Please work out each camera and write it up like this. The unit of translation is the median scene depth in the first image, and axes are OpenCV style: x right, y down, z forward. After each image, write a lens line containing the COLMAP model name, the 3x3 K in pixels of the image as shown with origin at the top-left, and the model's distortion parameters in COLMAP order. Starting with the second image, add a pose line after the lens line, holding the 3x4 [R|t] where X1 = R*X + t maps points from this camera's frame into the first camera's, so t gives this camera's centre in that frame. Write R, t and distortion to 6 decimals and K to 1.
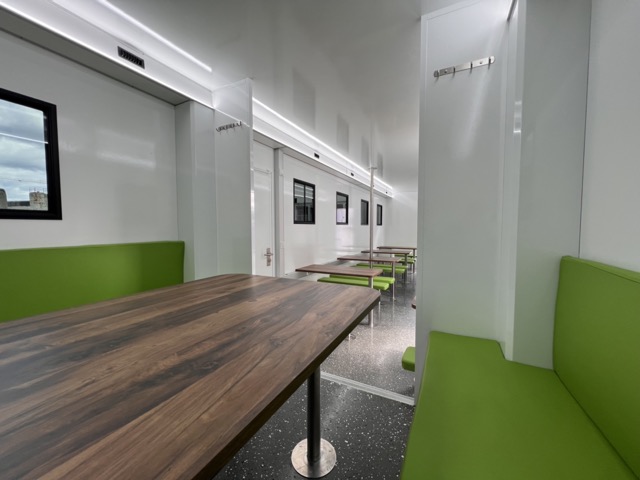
lens RADIAL K [[252.4, 0, 320.4], [0, 252.4, 241.6], [0, 0, 1]] dist [-0.007587, 0.000851]
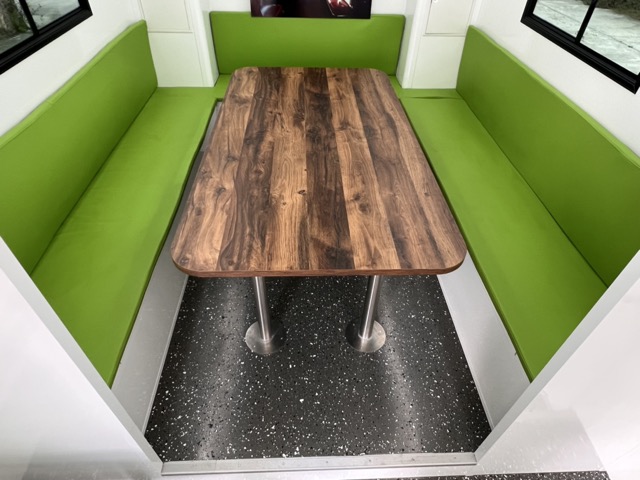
lens RADIAL K [[383.0, 0, 317.7], [0, 383.0, 242.0], [0, 0, 1]] dist [0.001240, -0.000330]
pose [[-0.871227, 0.322141, -0.370390, 0.148921], [-0.049587, 0.692928, 0.719300, -0.357748], [0.488369, 0.645040, -0.587723, 1.026107]]
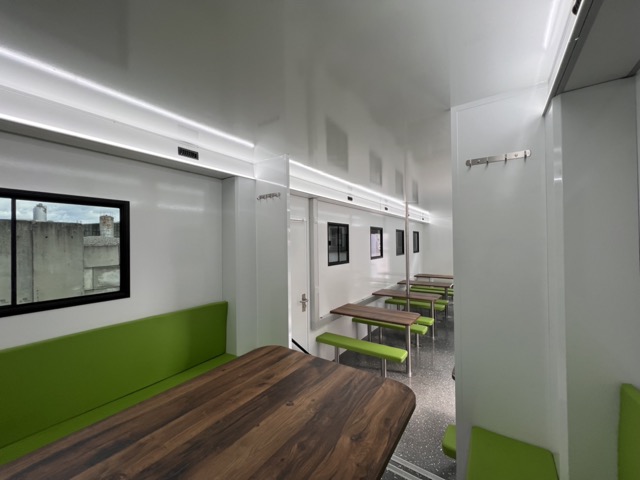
lens RADIAL K [[252.4, 0, 320.9], [0, 252.4, 240.4], [0, 0, 1]] dist [-0.007587, 0.000851]
pose [[0.990963, -0.011709, -0.133625, 0.005007], [0.003346, 0.998030, -0.062643, -0.194483], [0.134096, 0.061629, 0.989050, -0.035685]]
